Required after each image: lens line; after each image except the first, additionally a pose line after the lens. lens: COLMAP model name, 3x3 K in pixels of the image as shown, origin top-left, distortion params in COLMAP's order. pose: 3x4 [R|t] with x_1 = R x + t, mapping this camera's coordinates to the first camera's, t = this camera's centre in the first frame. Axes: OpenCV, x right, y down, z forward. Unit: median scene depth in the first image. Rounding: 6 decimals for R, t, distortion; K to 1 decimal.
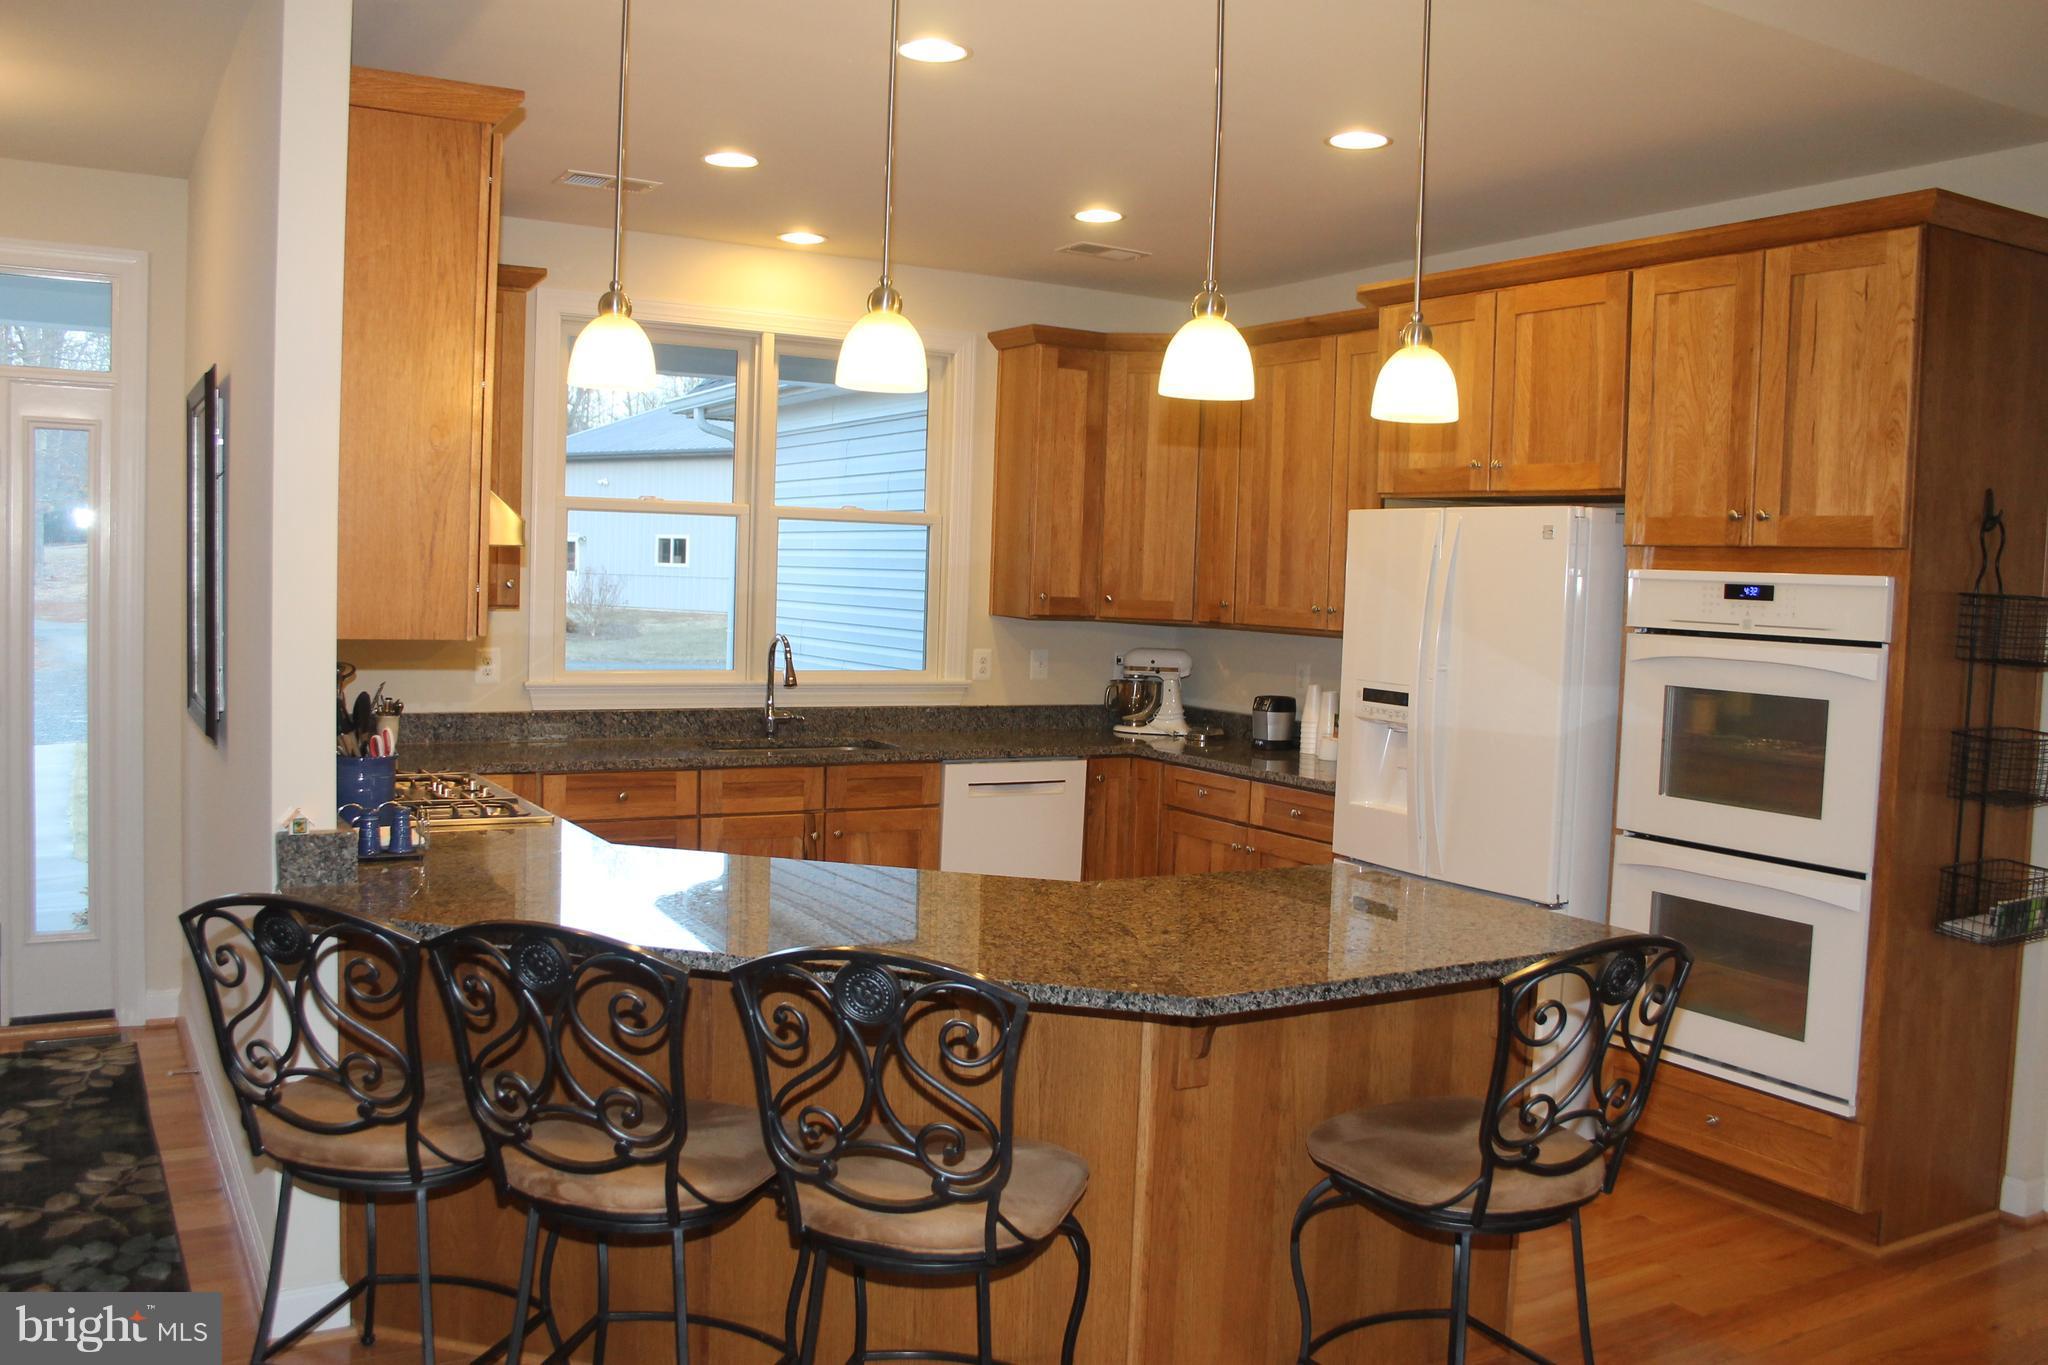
lens RADIAL K [[1733.6, 0, 1024.1], [0, 1733.6, 679.7], [0, 0, 1]] dist [-0.106989, 0.022719]
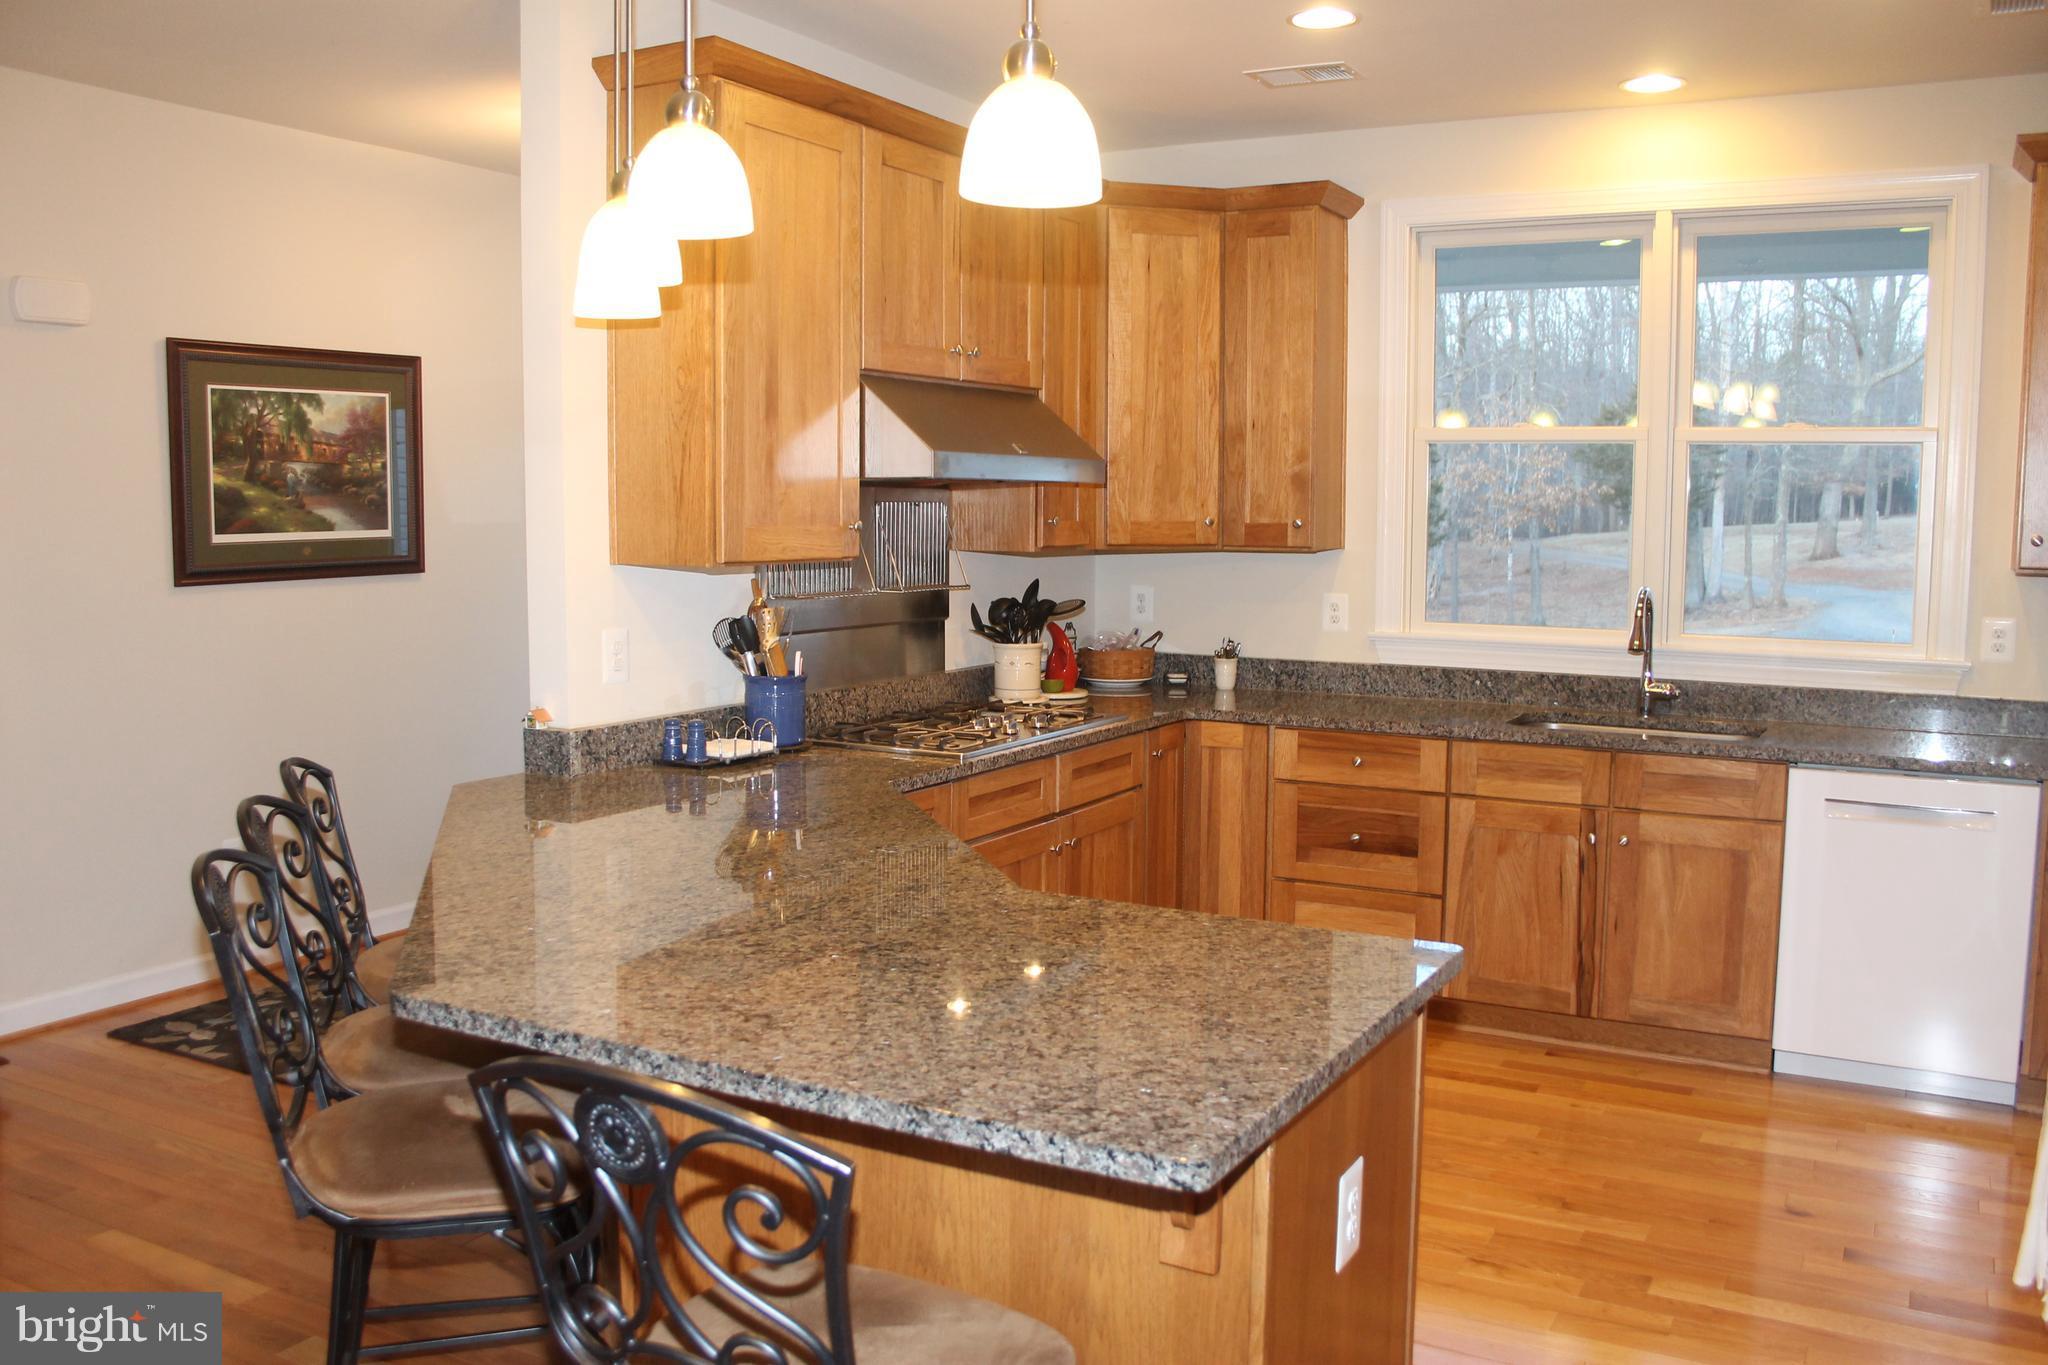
lens RADIAL K [[1733.6, 0, 1025.2], [0, 1733.6, 684.0], [0, 0, 1]] dist [-0.106989, 0.022719]
pose [[0.517725, 0.064745, -0.853094, 0.414356], [-0.045446, 0.997806, 0.048147, -0.006834], [0.854339, 0.013842, 0.519532, 0.366425]]
